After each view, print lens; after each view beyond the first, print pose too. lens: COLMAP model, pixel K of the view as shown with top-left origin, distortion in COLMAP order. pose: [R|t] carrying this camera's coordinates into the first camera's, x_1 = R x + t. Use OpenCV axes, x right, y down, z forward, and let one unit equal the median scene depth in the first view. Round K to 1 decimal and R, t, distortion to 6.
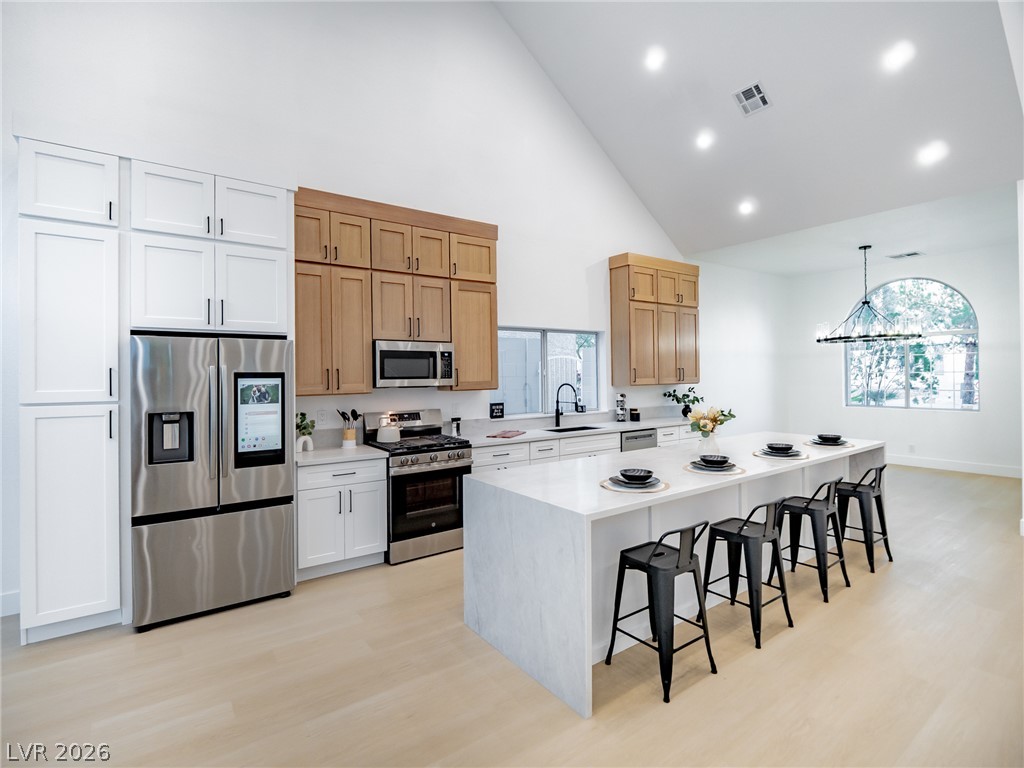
lens RADIAL K [[496.1, 0, 512.3], [0, 496.1, 370.8], [0, 0, 1]] dist [-0.002379, -0.011593]
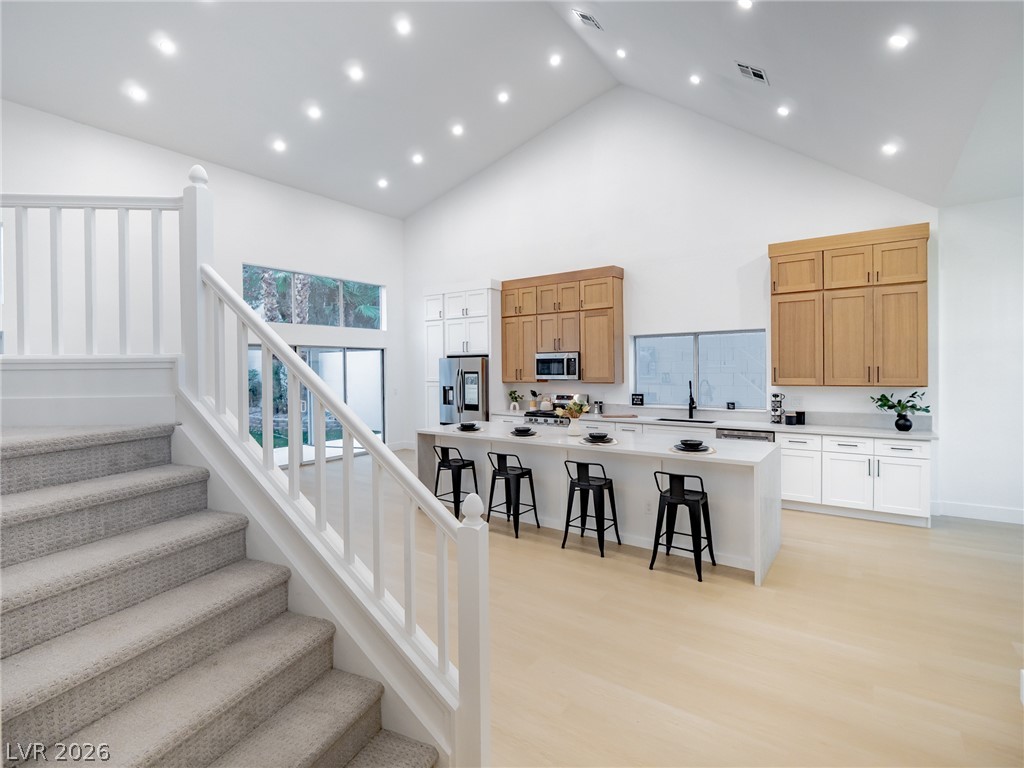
lens RADIAL K [[496.4, 0, 512.6], [0, 496.4, 371.5], [0, 0, 1]] dist [0.001303, -0.010880]
pose [[0.316039, 0.012109, -0.948669, 1.312102], [0.011522, 0.999796, 0.016600, -0.024187], [0.948676, -0.016176, 0.315835, 0.311358]]
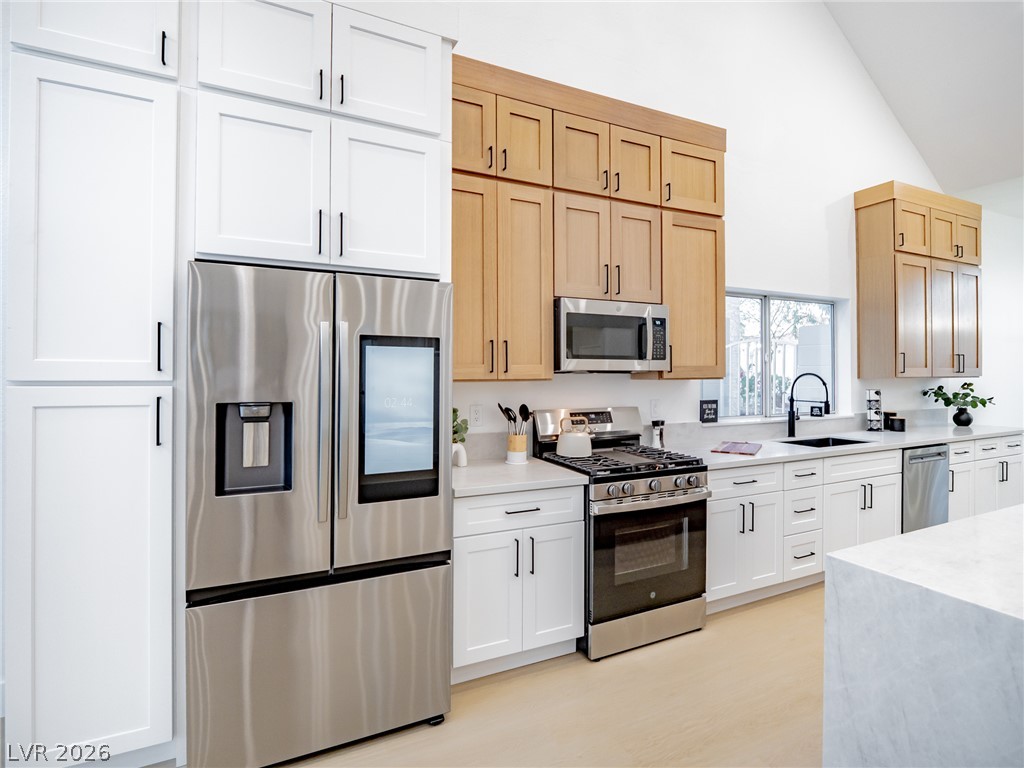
lens RADIAL K [[496.1, 0, 512.3], [0, 496.1, 370.8], [0, 0, 1]] dist [-0.002379, -0.011593]
pose [[0.982231, 0.009836, -0.187420, -0.197188], [-0.009049, 0.999946, 0.005056, 0.028059], [0.187460, -0.003271, 0.982267, 0.329480]]
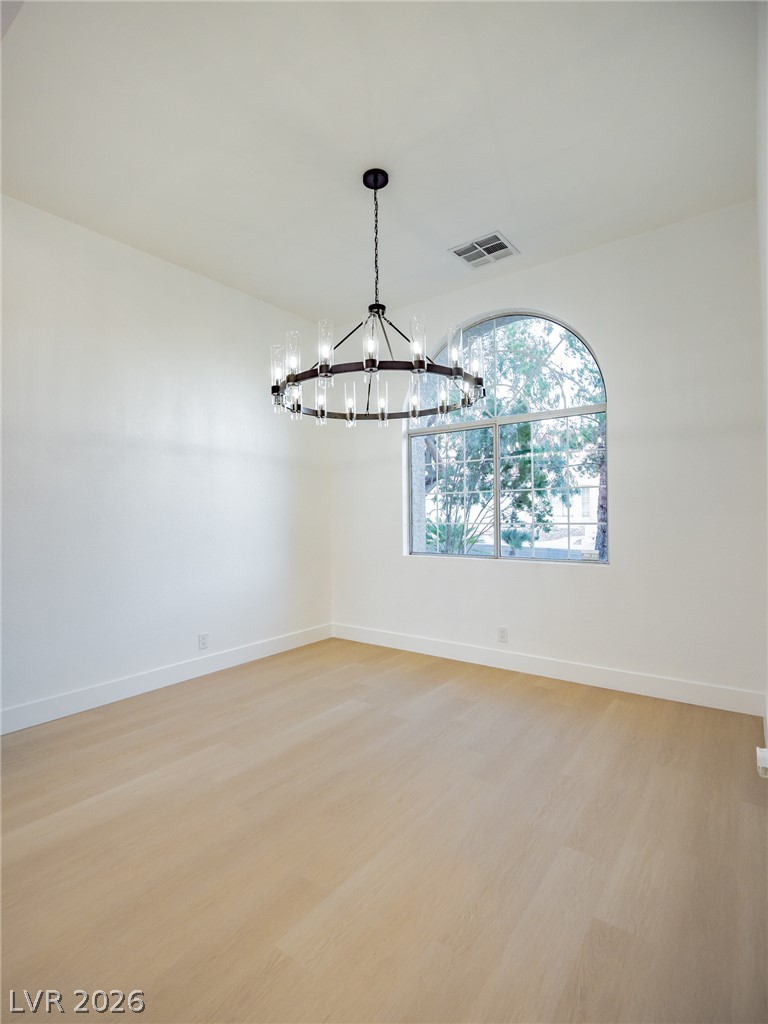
lens RADIAL K [[496.1, 0, 368.5], [0, 496.1, 508.9], [0, 0, 1]] dist [-0.002379, -0.011593]
pose [[0.958214, 0.008107, 0.285938, 0.887631], [-0.004216, 0.999890, -0.014221, 0.053307], [-0.286022, 0.012421, 0.958142, 0.906078]]
